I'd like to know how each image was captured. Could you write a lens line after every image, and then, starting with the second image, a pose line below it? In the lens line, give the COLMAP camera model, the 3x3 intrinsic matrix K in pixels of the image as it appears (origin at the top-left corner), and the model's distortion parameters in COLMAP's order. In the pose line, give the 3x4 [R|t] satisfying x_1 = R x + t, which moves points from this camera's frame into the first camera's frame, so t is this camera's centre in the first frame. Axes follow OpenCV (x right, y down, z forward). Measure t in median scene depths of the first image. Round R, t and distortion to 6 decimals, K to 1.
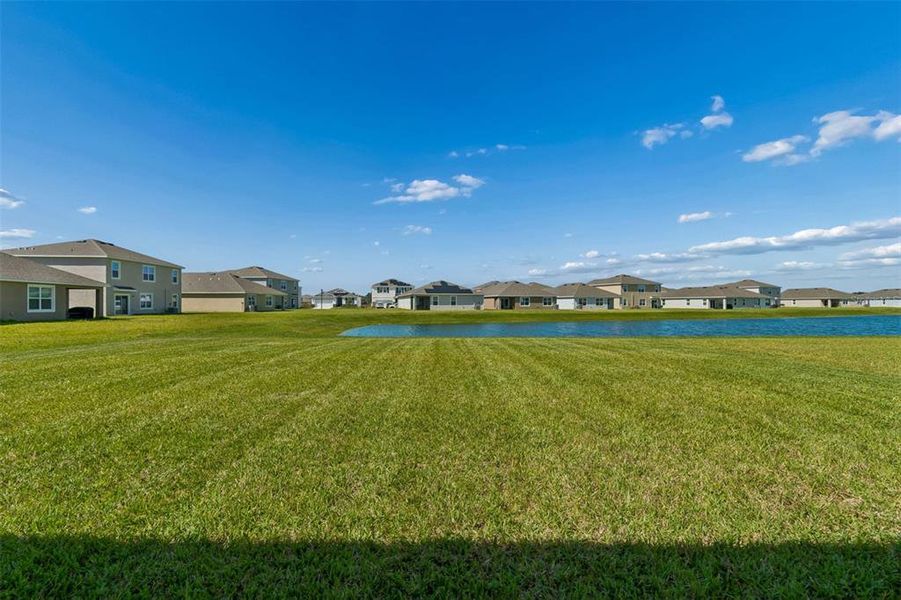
lens RADIAL K [[397.8, 0, 455.2], [0, 397.8, 305.4], [0, 0, 1]] dist [0.000545, -0.000238]
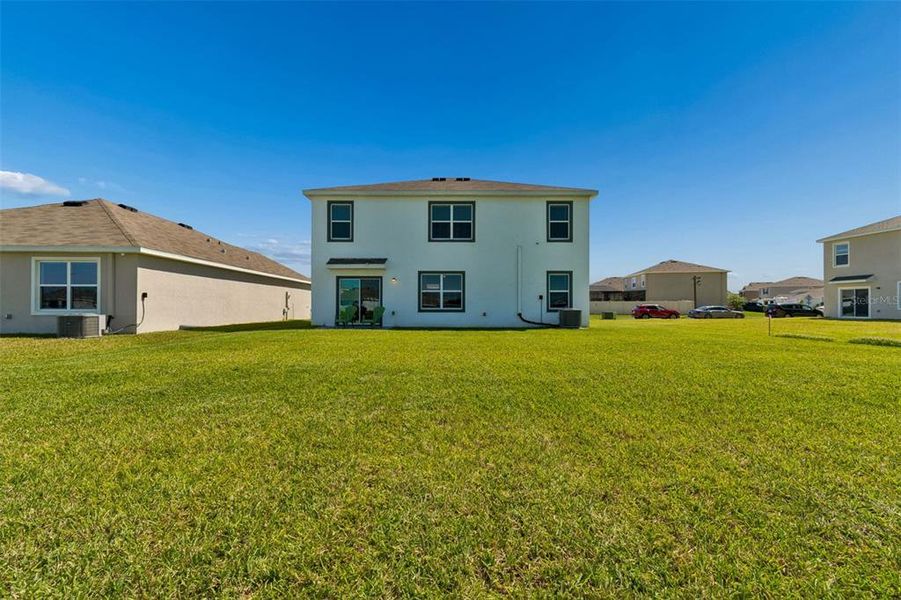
lens RADIAL K [[397.8, 0, 455.2], [0, 397.8, 305.4], [0, 0, 1]] dist [0.000545, -0.000238]
pose [[-0.006024, 0.007583, -0.999953, -0.553509], [-0.000934, 0.999971, 0.007589, 0.001698], [0.999981, 0.000980, -0.006016, 1.443310]]
